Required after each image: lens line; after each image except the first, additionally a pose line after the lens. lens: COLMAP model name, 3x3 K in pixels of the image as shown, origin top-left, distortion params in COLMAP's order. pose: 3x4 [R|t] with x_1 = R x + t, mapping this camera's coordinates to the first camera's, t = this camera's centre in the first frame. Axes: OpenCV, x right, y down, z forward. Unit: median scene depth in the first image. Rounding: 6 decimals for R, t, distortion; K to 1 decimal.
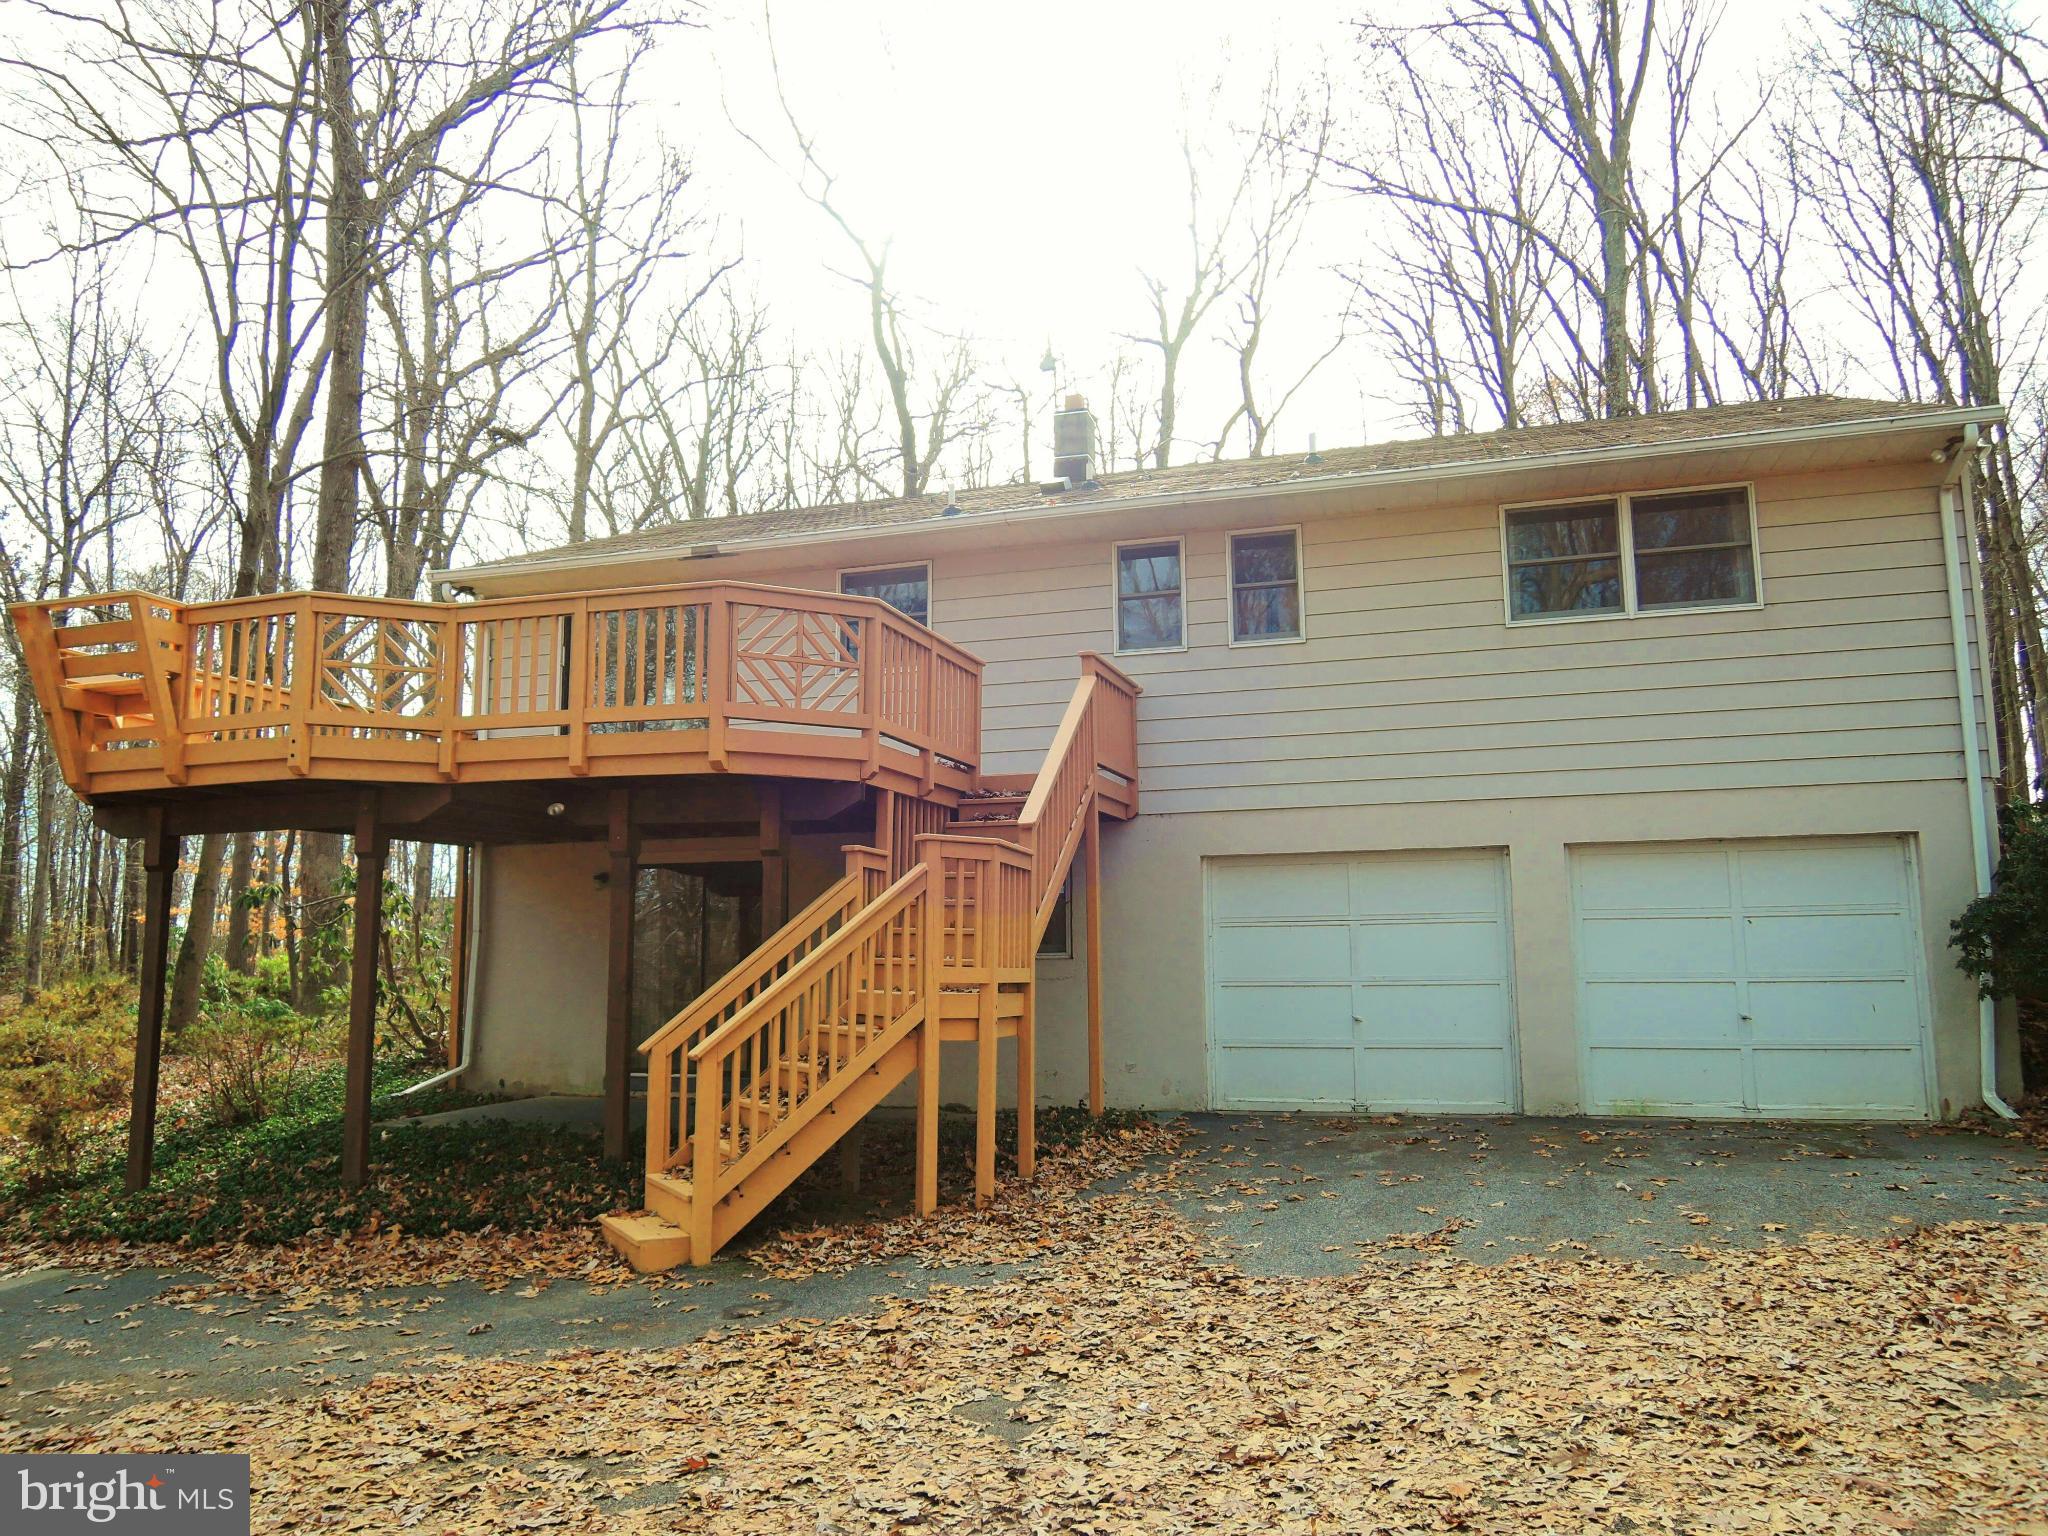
lens RADIAL K [[1468.6, 0, 1024.0], [0, 1468.6, 768.0], [0, 0, 1]] dist [-0.005288, 0.002110]
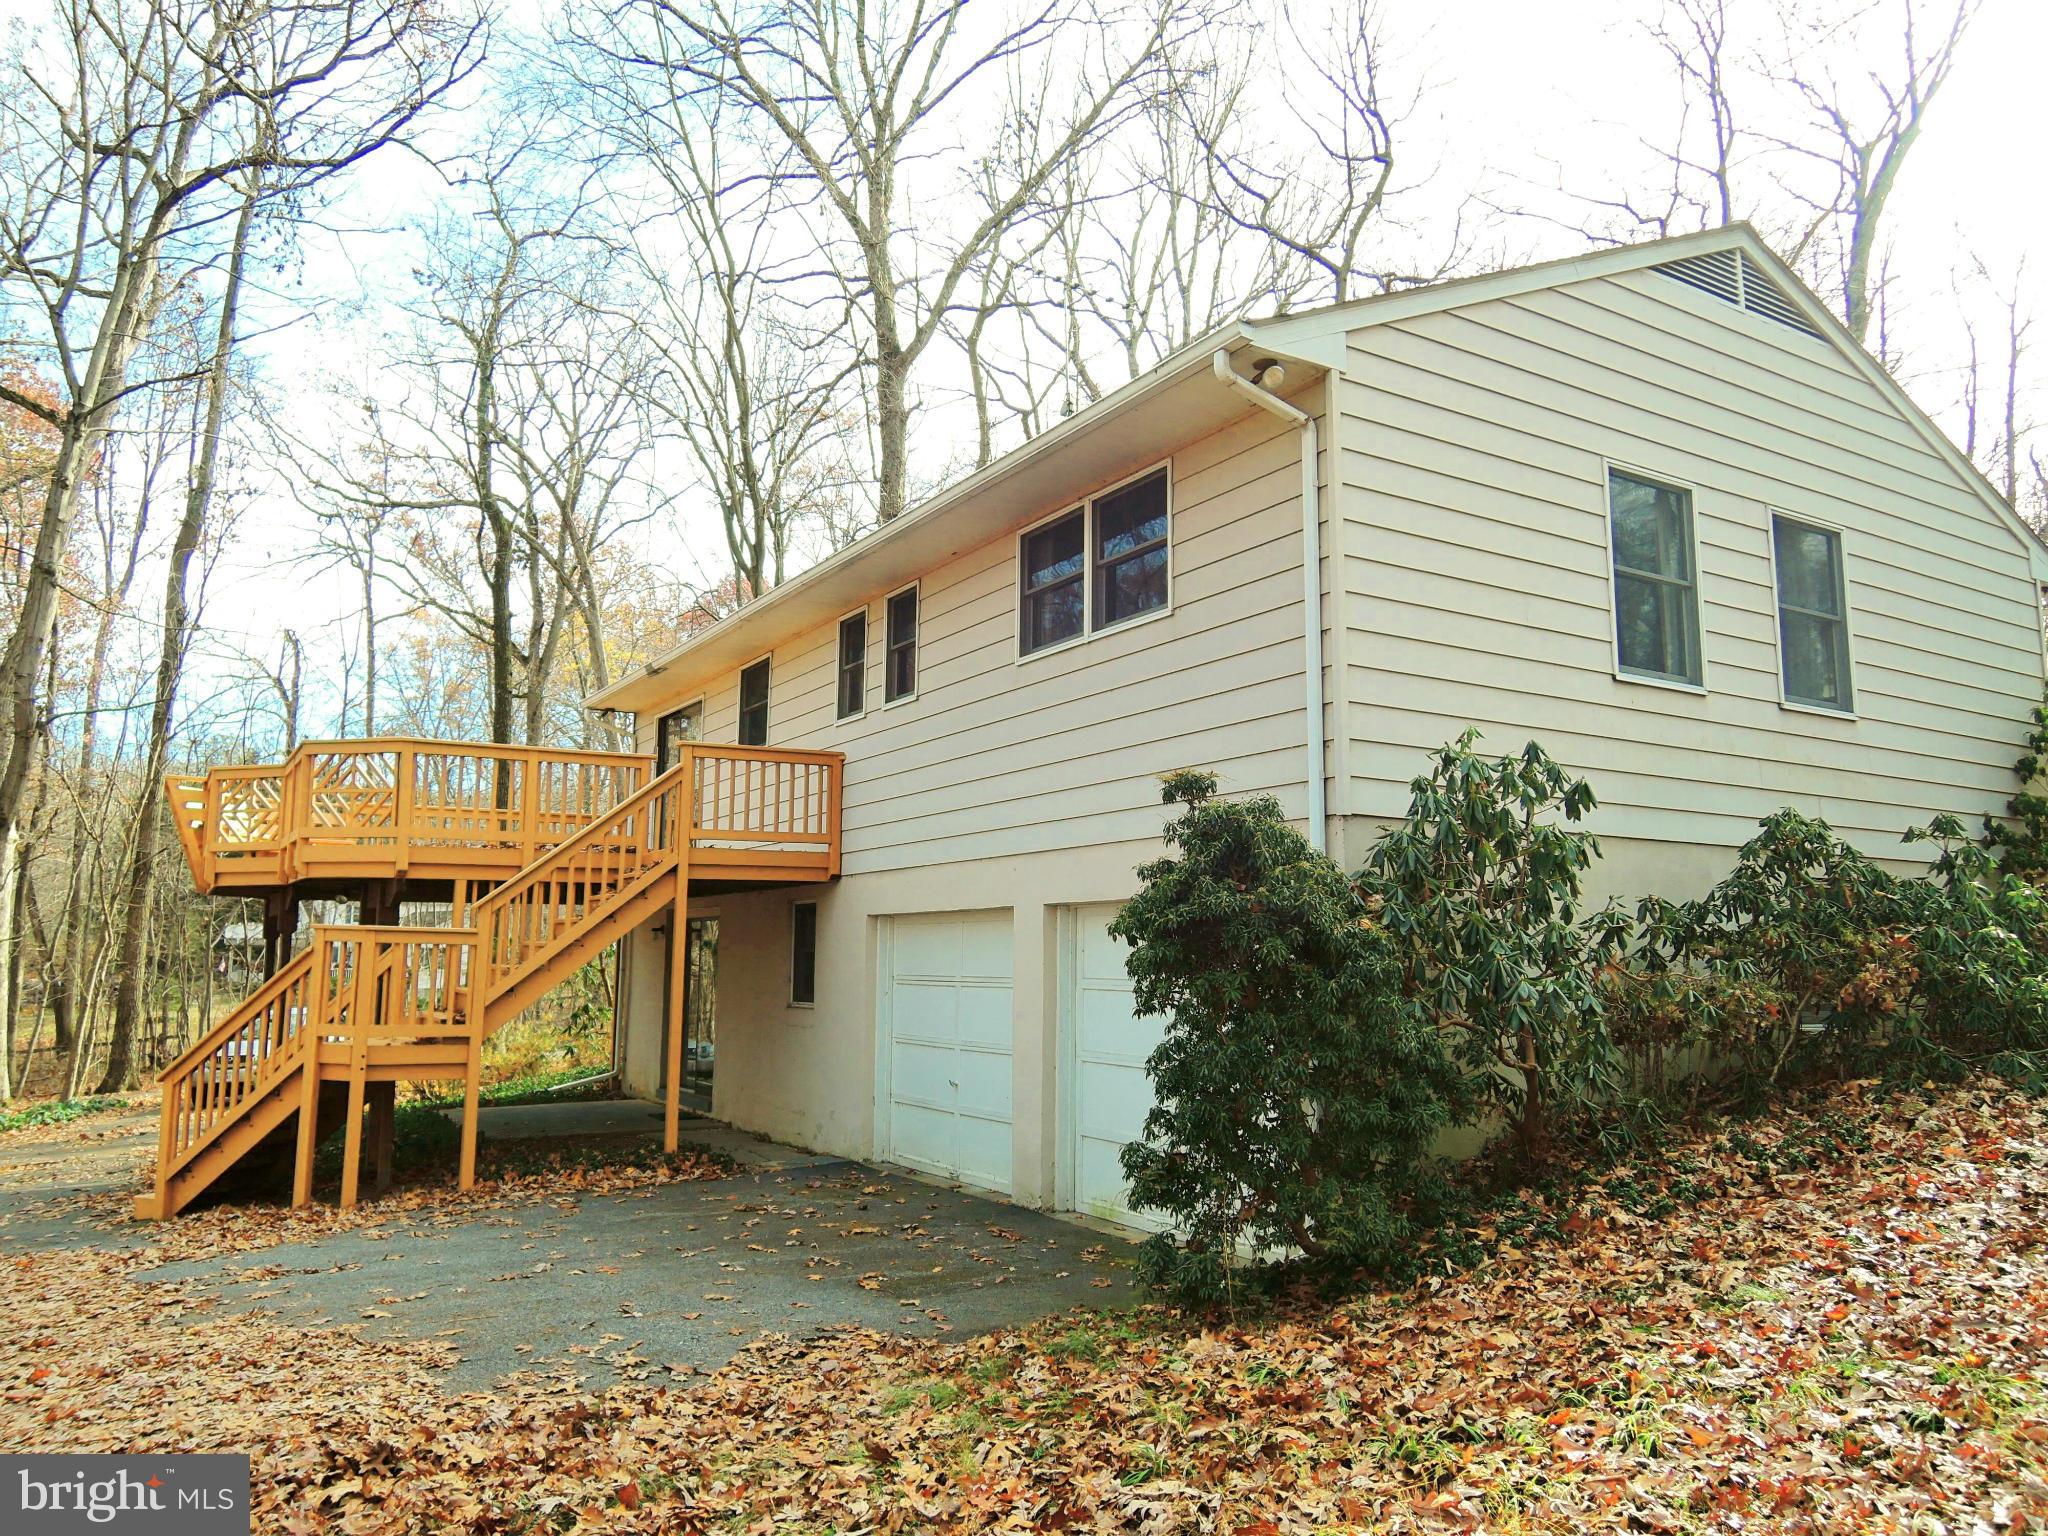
lens RADIAL K [[1468.6, 0, 1024.0], [0, 1468.6, 768.0], [0, 0, 1]] dist [-0.005288, 0.002110]
pose [[0.753212, -0.079938, -0.652903, 0.924789], [0.088184, 0.995899, -0.020200, -0.013348], [0.651840, -0.042360, 0.757172, 0.306852]]
